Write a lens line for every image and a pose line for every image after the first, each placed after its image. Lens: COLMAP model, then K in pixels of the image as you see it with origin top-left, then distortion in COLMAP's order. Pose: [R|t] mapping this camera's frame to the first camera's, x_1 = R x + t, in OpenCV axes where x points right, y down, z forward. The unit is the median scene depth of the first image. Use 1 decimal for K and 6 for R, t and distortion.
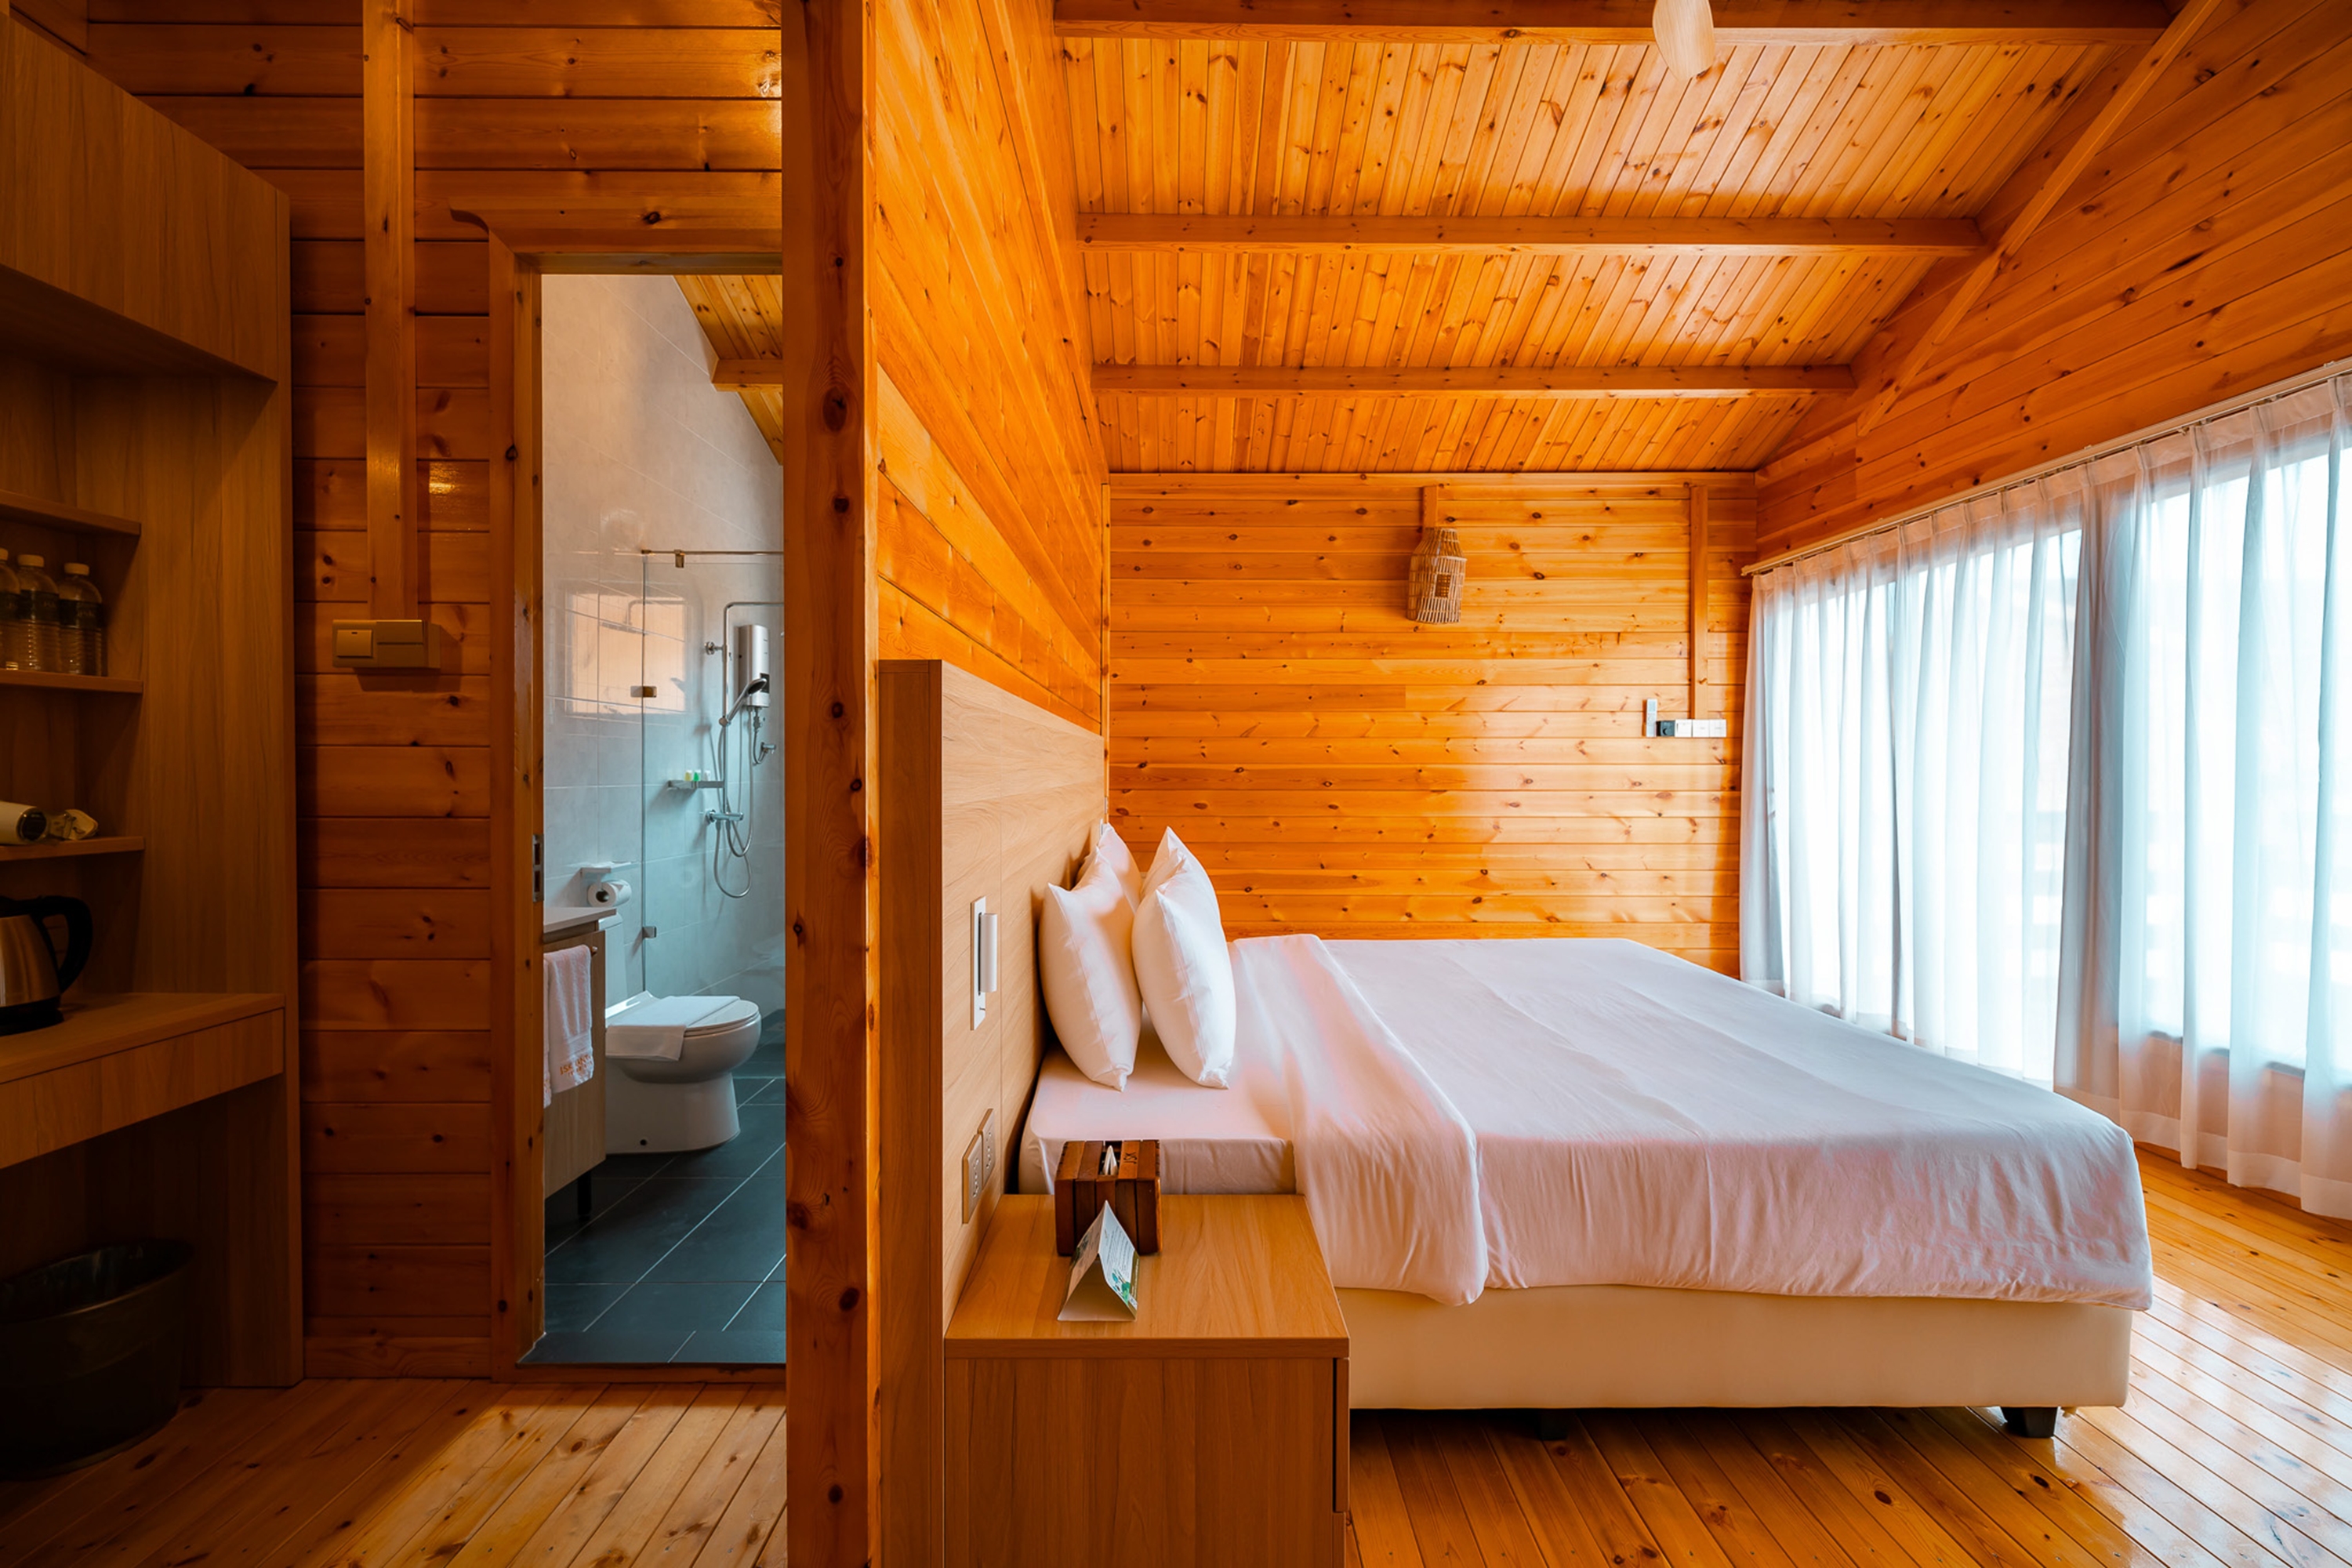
lens RADIAL K [[945.0, 0, 1176.4], [0, 945.0, 785.1], [0, 0, 1]] dist [-0.000623, -0.000531]
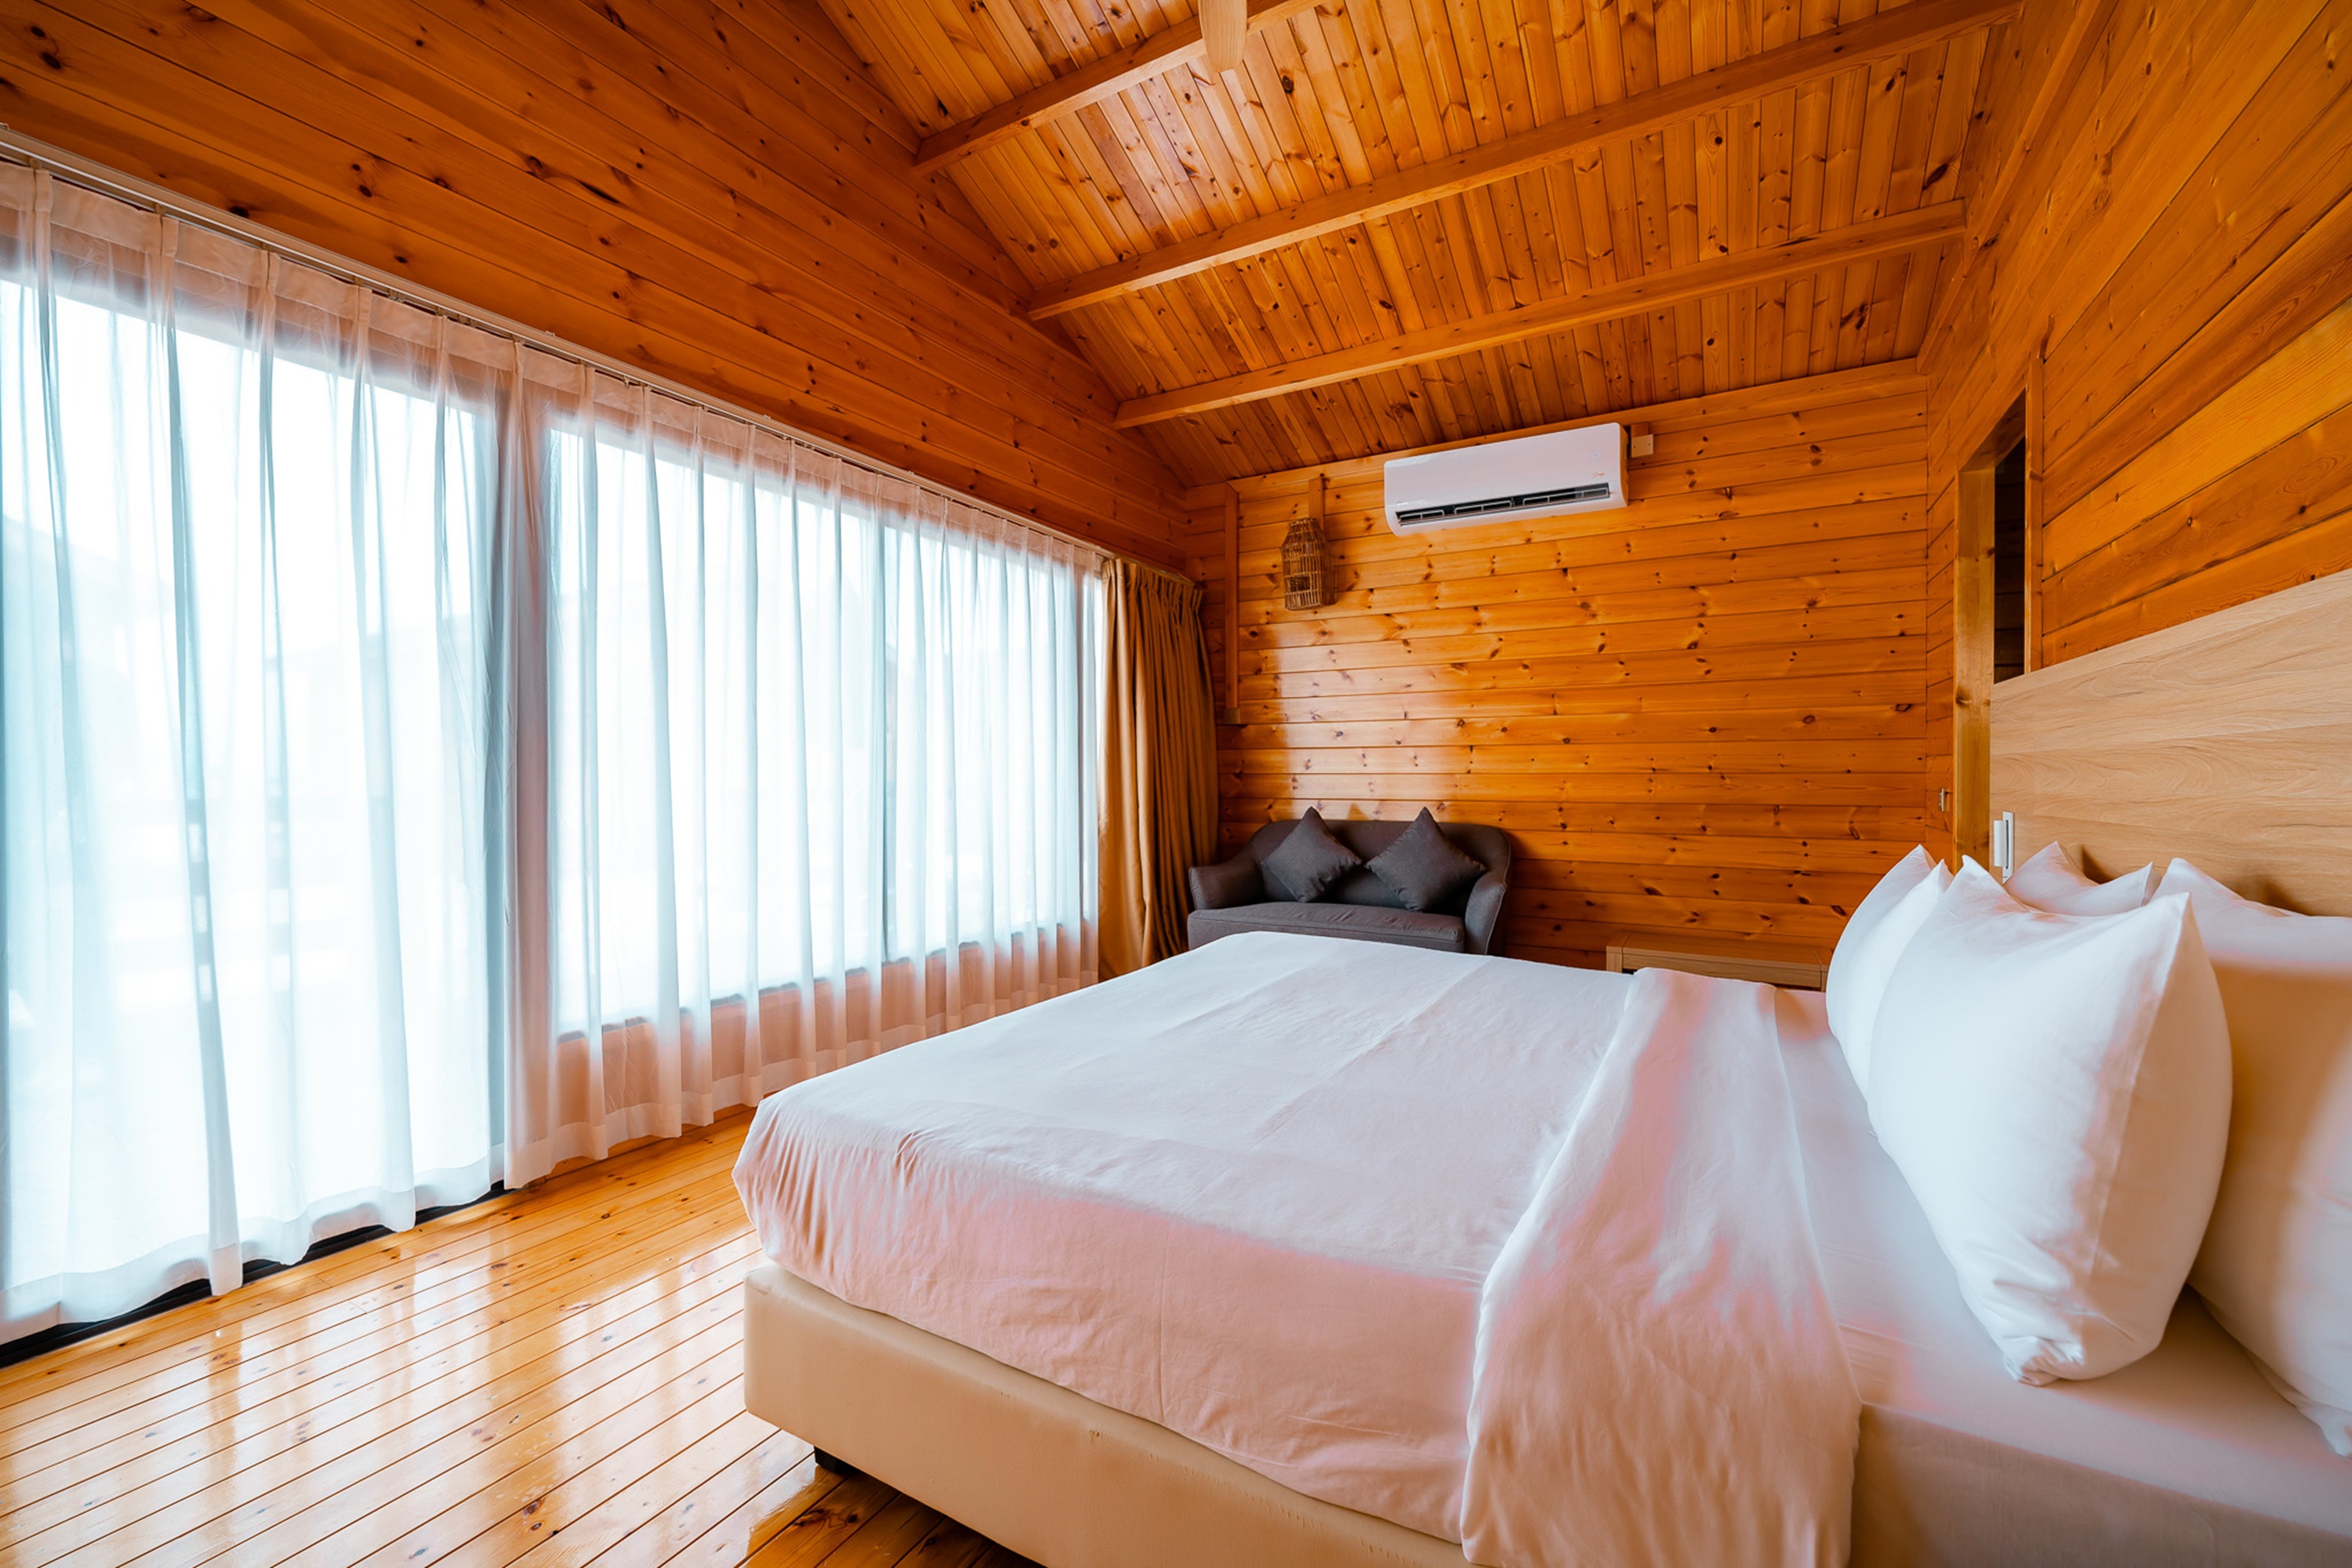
lens RADIAL K [[940.6, 0, 1171.0], [0, 940.6, 784.1], [0, 0, 1]] dist [-0.000321, -0.000892]
pose [[-0.861748, -0.007130, 0.507286, 0.092999], [0.006015, 0.999687, 0.024270, 0.008869], [-0.507300, 0.023965, -0.861436, 1.337305]]
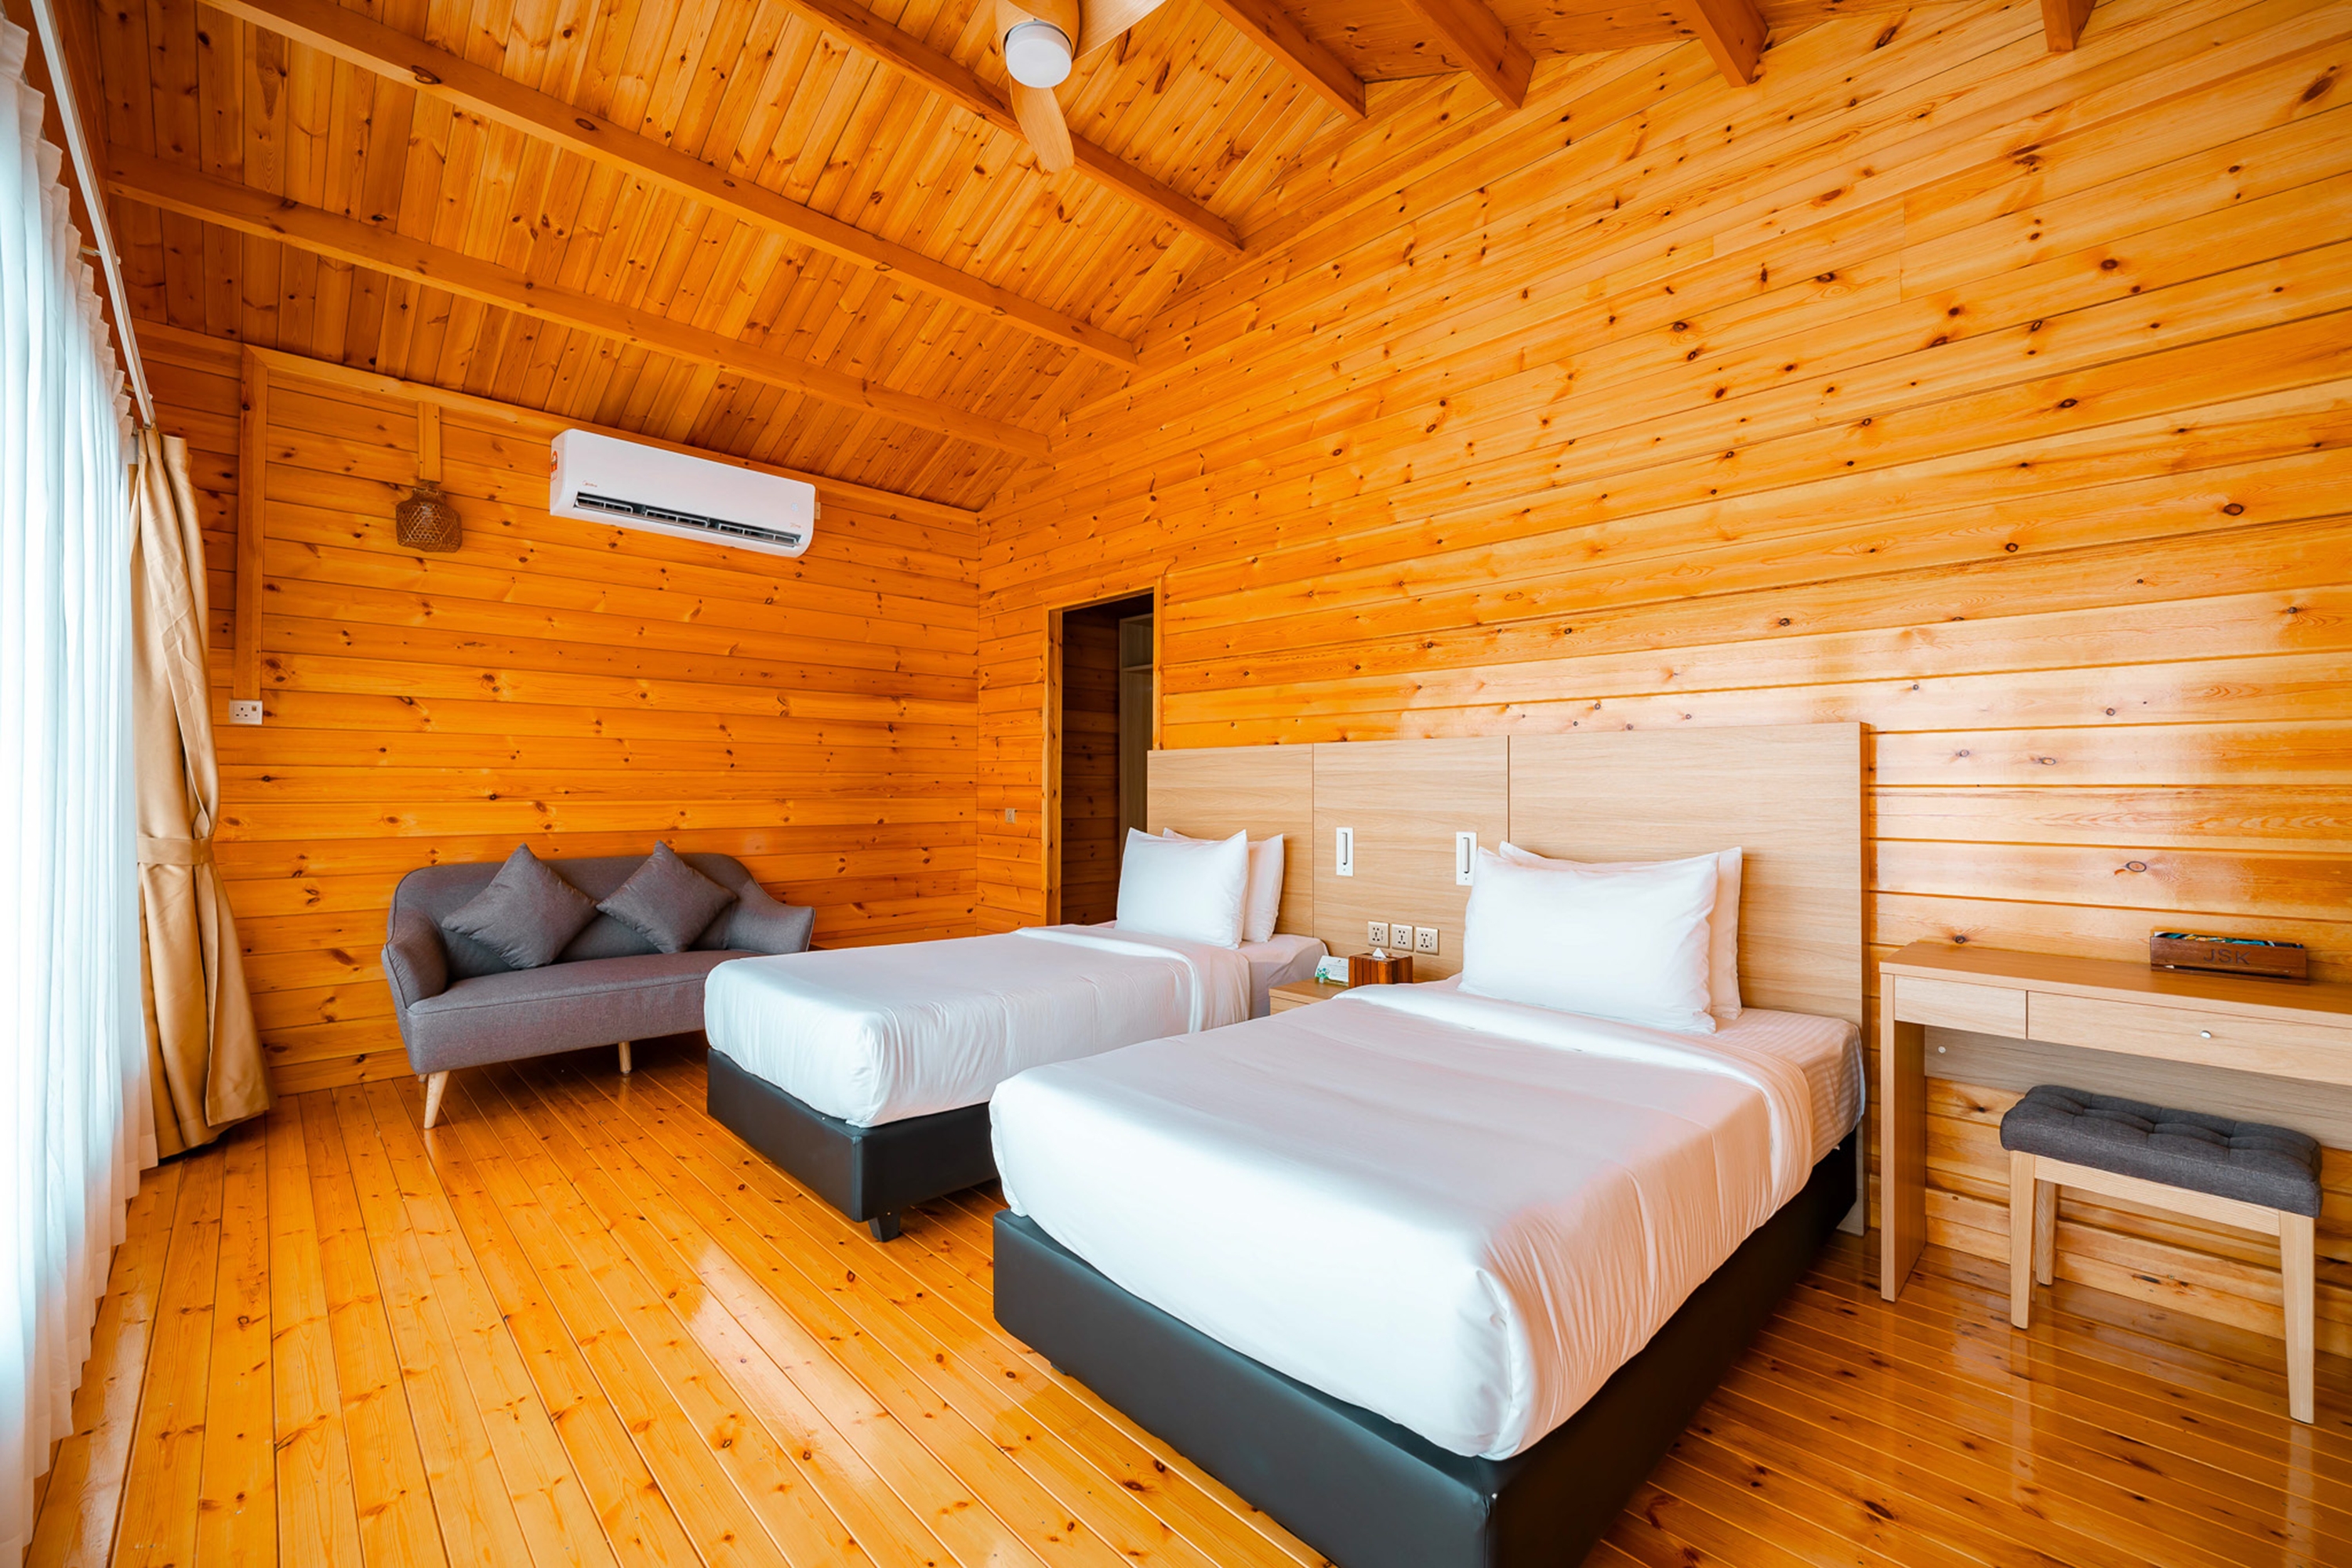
lens RADIAL K [[972.3, 0, 1167.6], [0, 972.3, 778.7], [0, 0, 1]] dist [-0.000344, -0.000569]
pose [[-0.720804, -0.010439, -0.693061, 0.846261], [-0.013763, 0.999905, -0.000746, -0.008480], [0.693003, 0.009001, -0.720879, 1.356568]]
